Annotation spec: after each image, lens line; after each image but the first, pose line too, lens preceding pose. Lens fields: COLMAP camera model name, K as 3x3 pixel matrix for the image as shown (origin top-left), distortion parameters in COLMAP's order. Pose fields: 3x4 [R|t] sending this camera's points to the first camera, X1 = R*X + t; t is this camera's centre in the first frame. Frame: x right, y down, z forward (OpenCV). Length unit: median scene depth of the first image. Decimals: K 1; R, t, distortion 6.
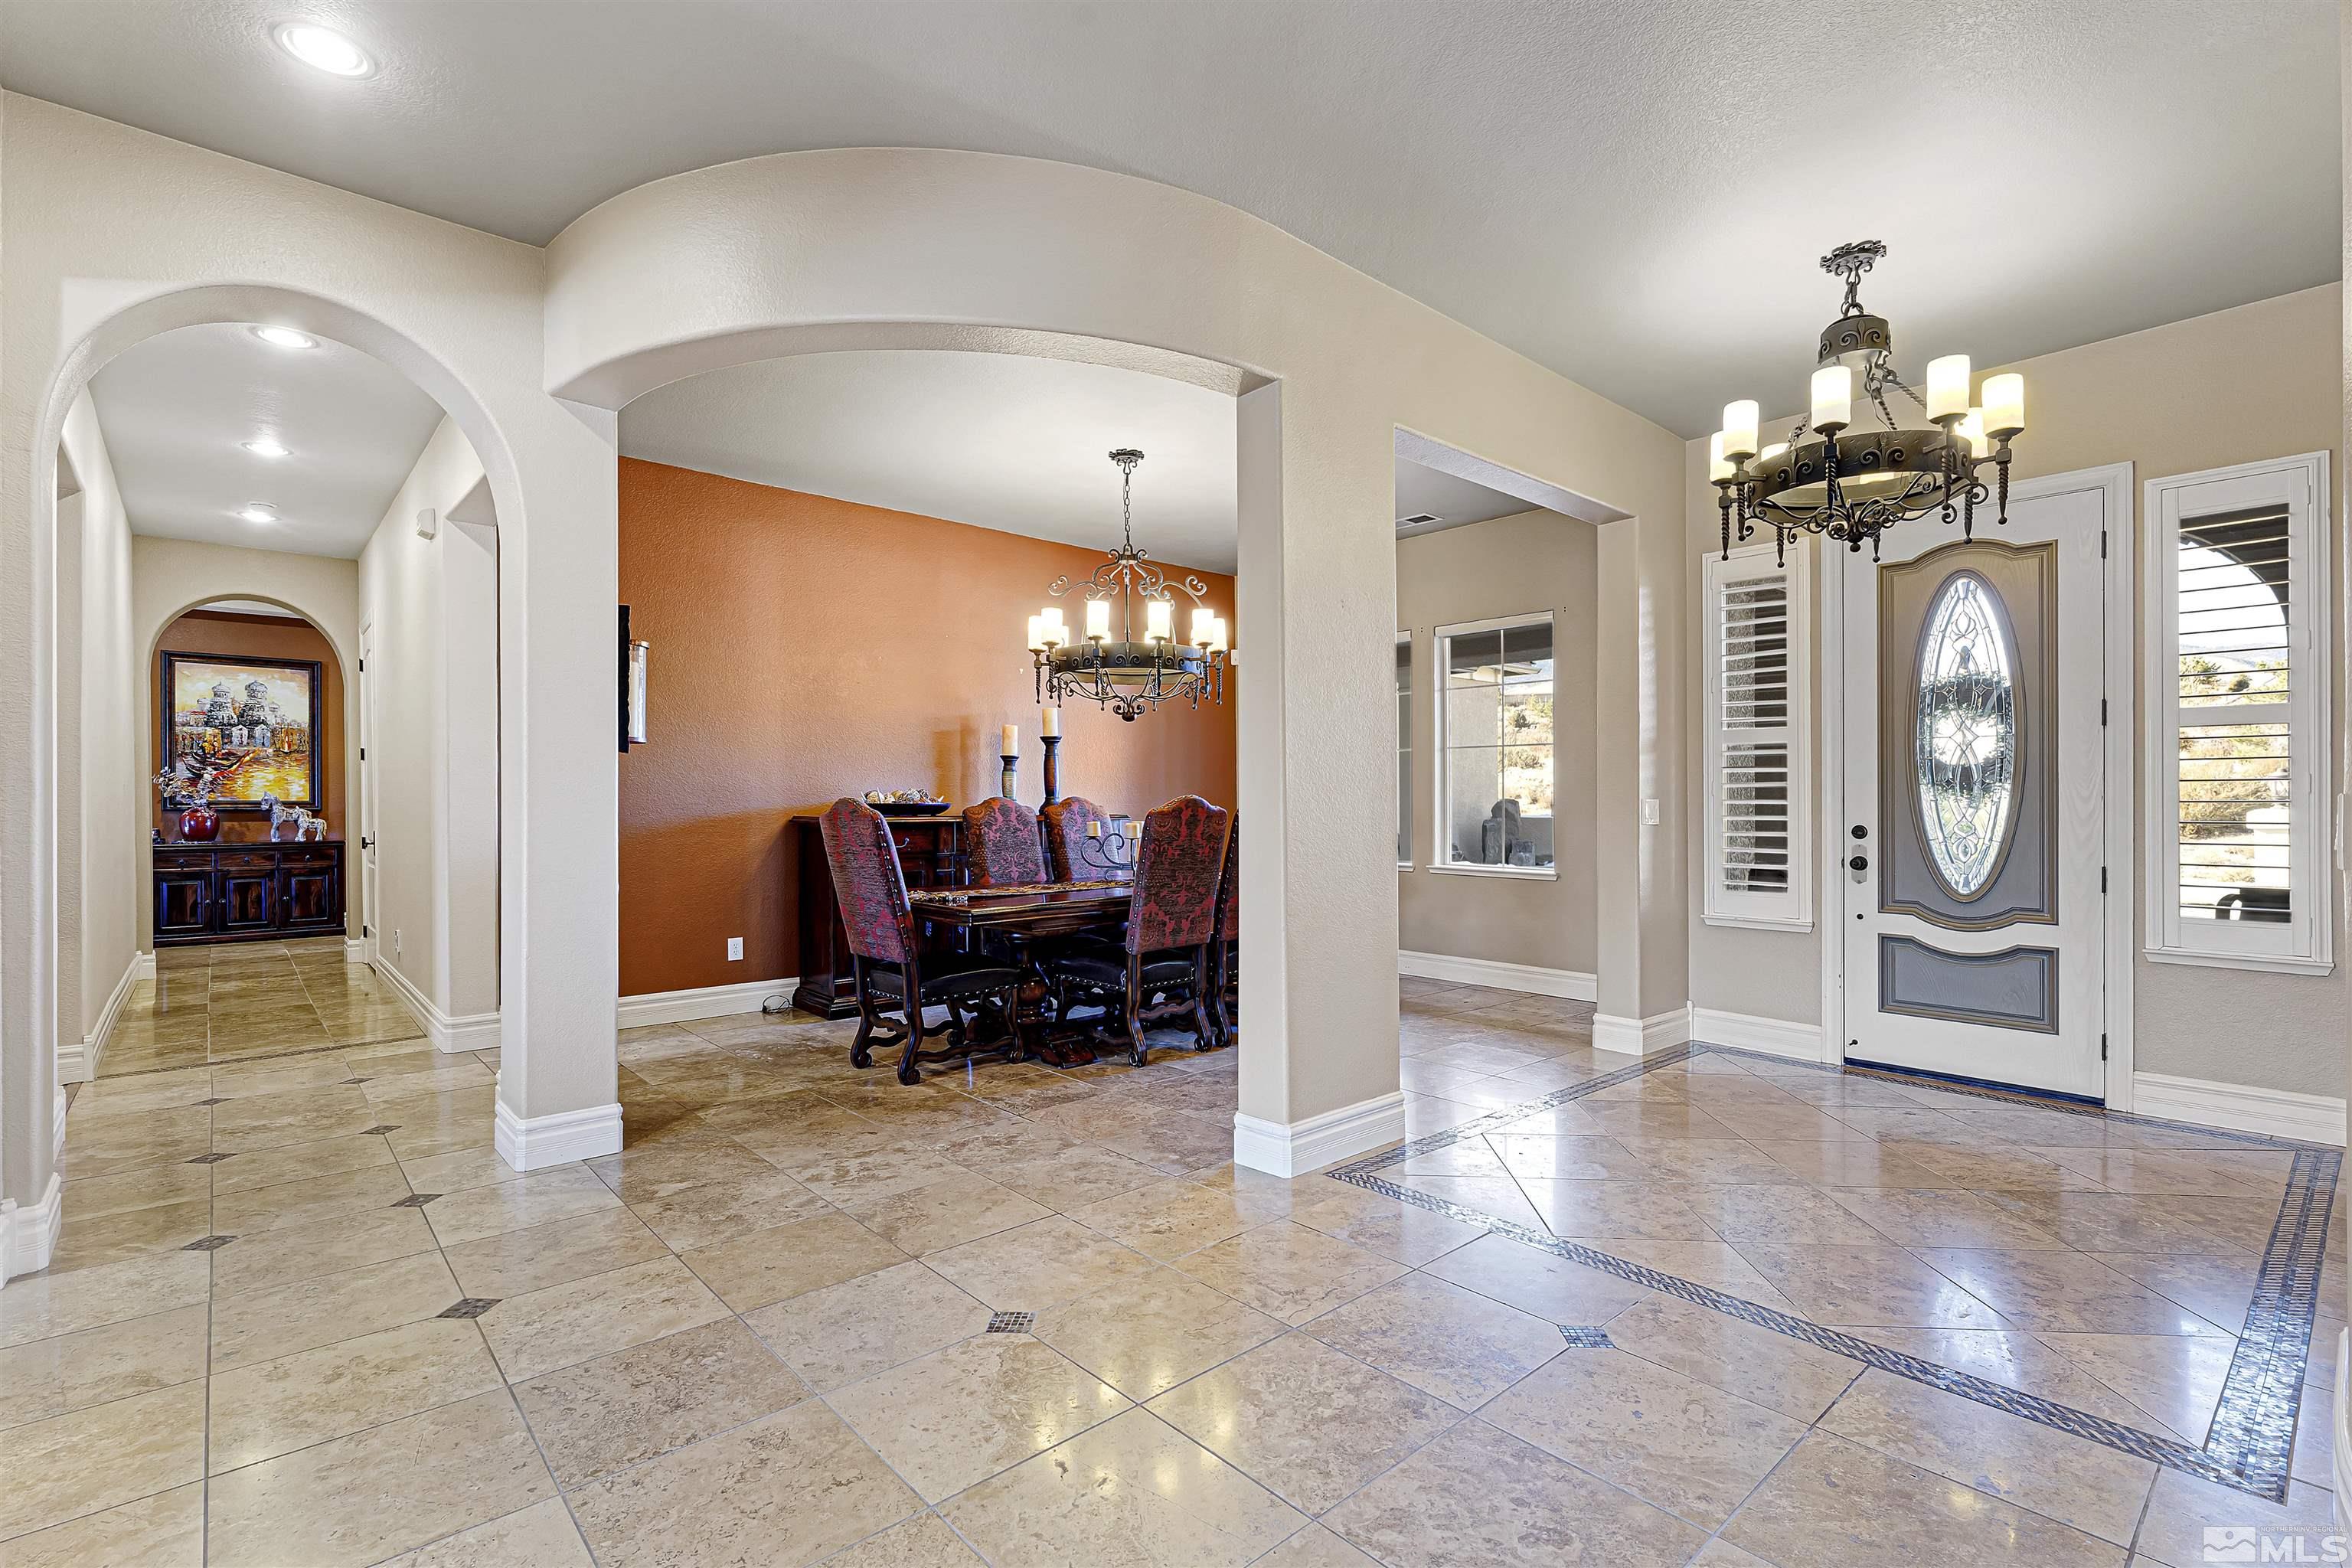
lens RADIAL K [[1083.9, 0, 1173.5], [0, 1083.9, 796.5], [0, 0, 1]] dist [0.003957, -0.000034]
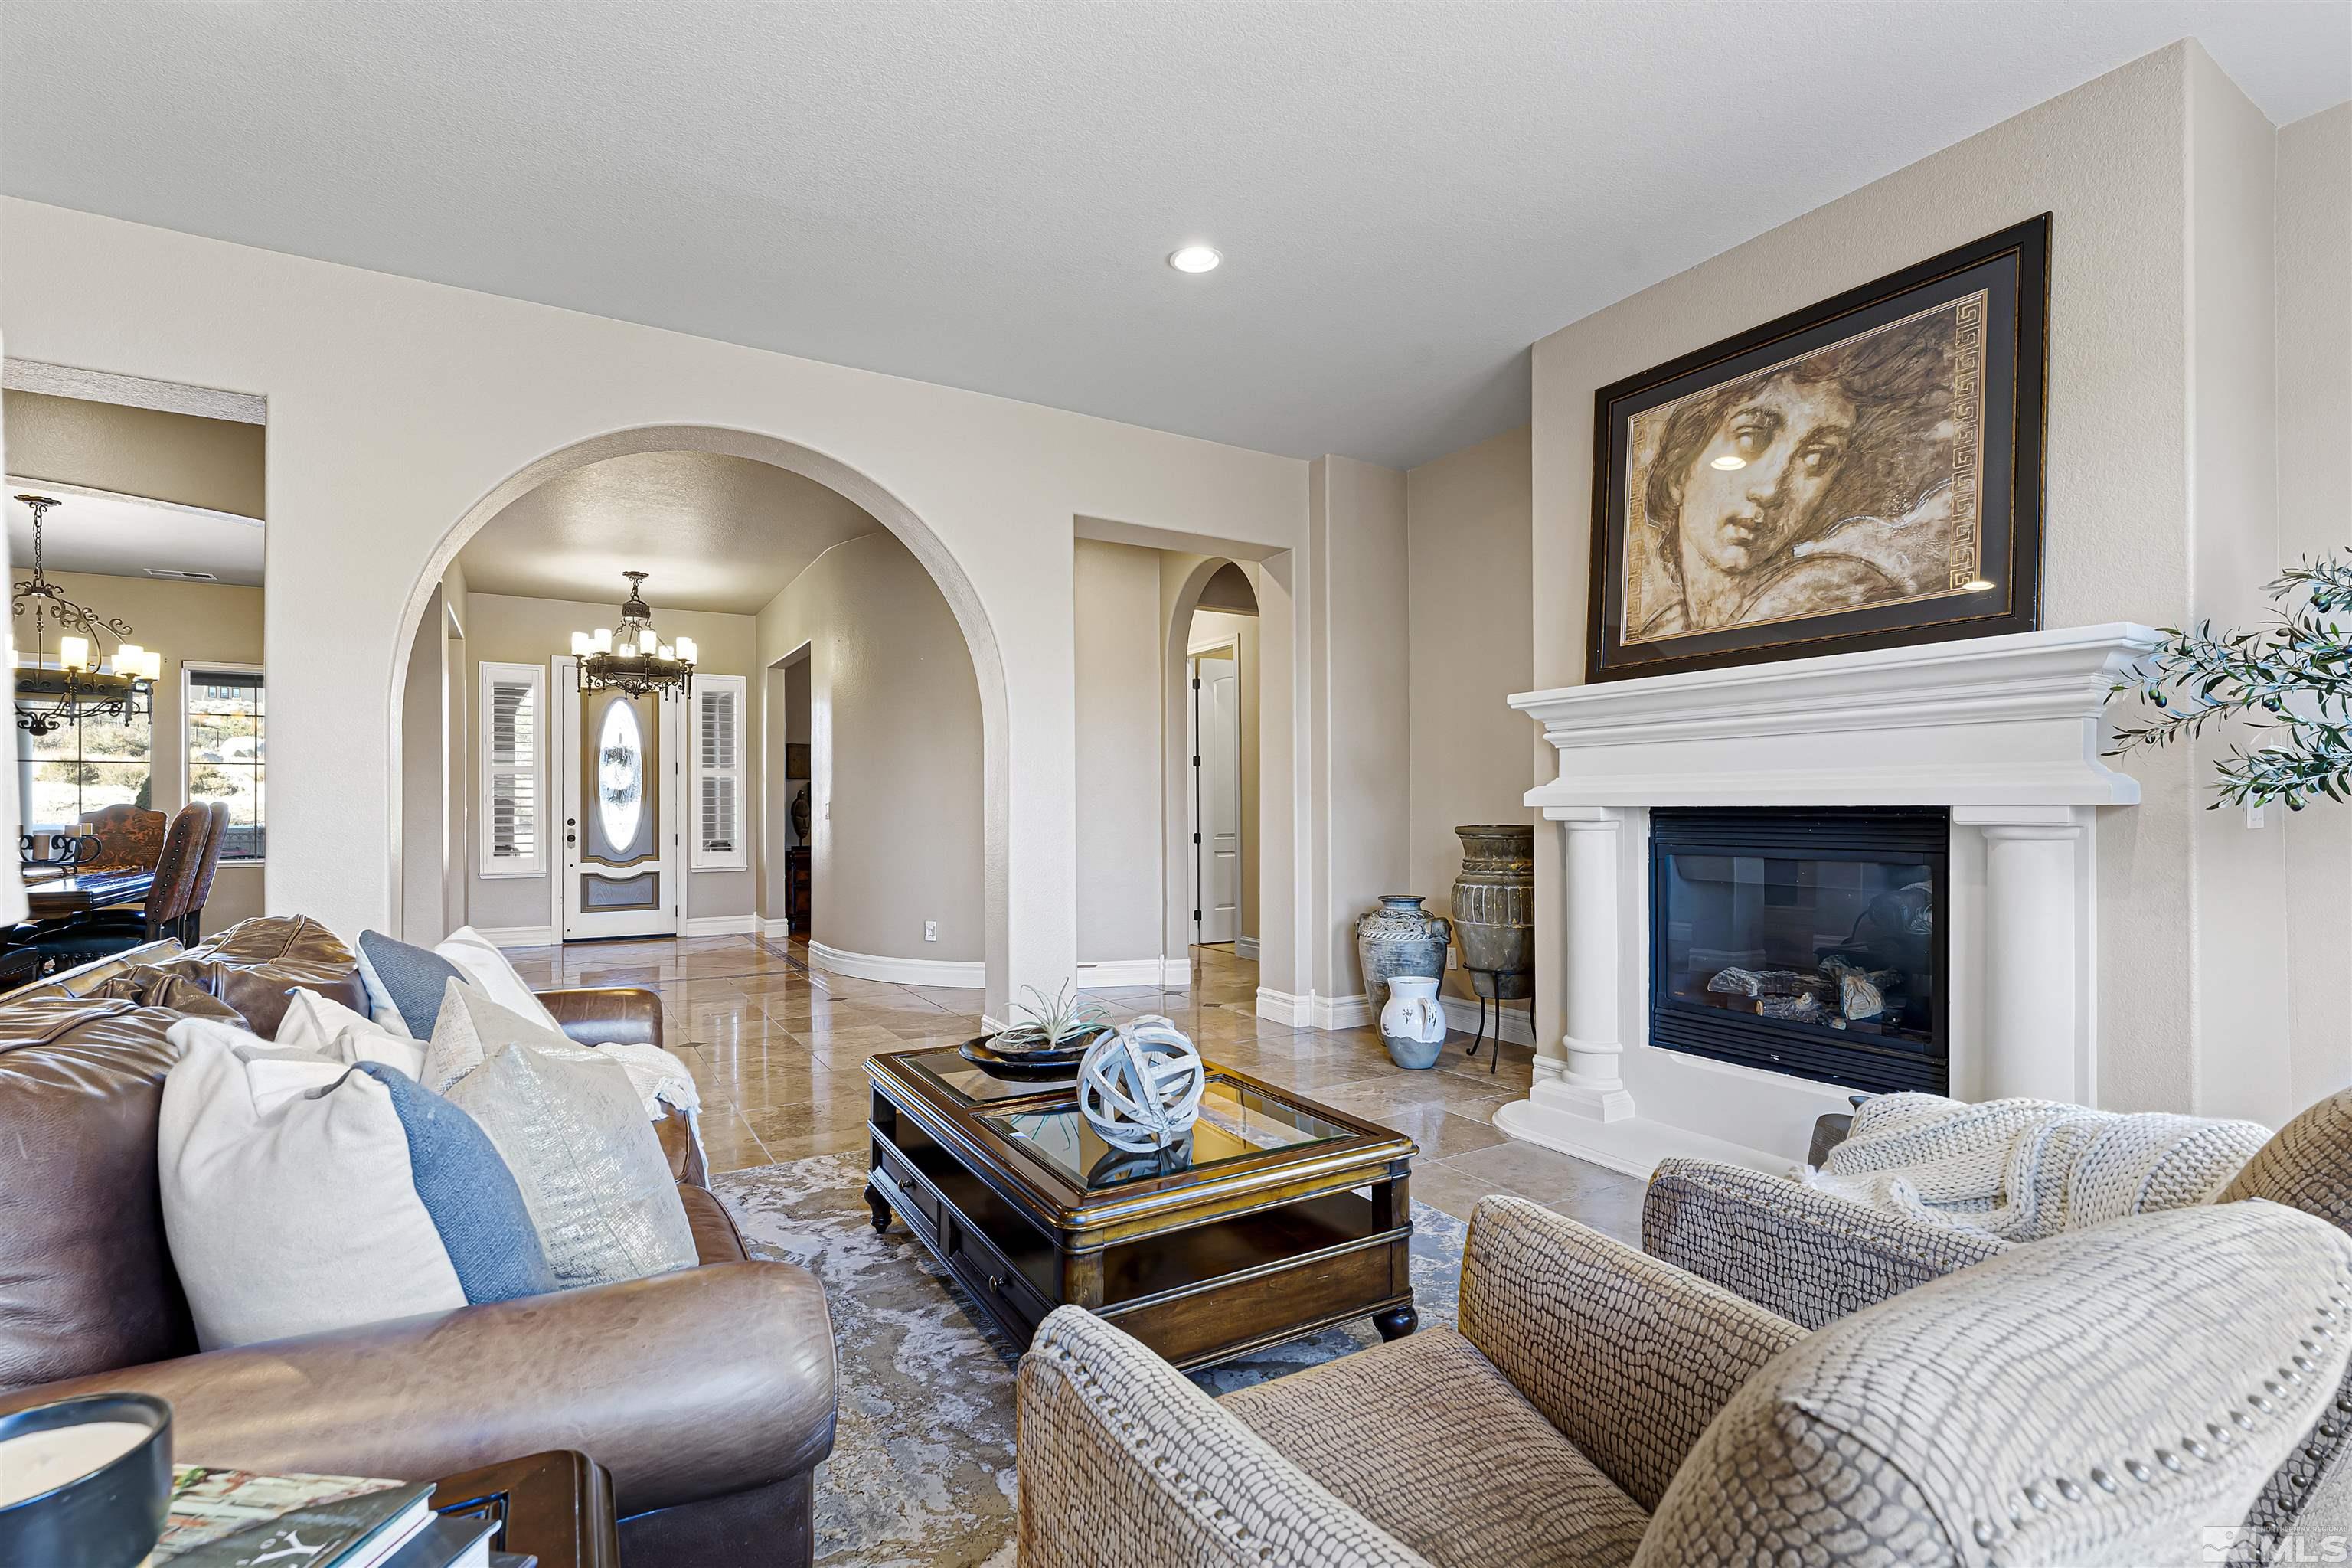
lens RADIAL K [[1042.0, 0, 1173.4], [0, 1042.0, 800.0], [0, 0, 1]] dist [-0.009896, -0.000043]
pose [[0.193421, 0.007116, 0.981090, -0.993031], [-0.002287, 0.999974, -0.006802, 0.002822], [-0.981113, -0.000928, 0.193432, -0.424839]]
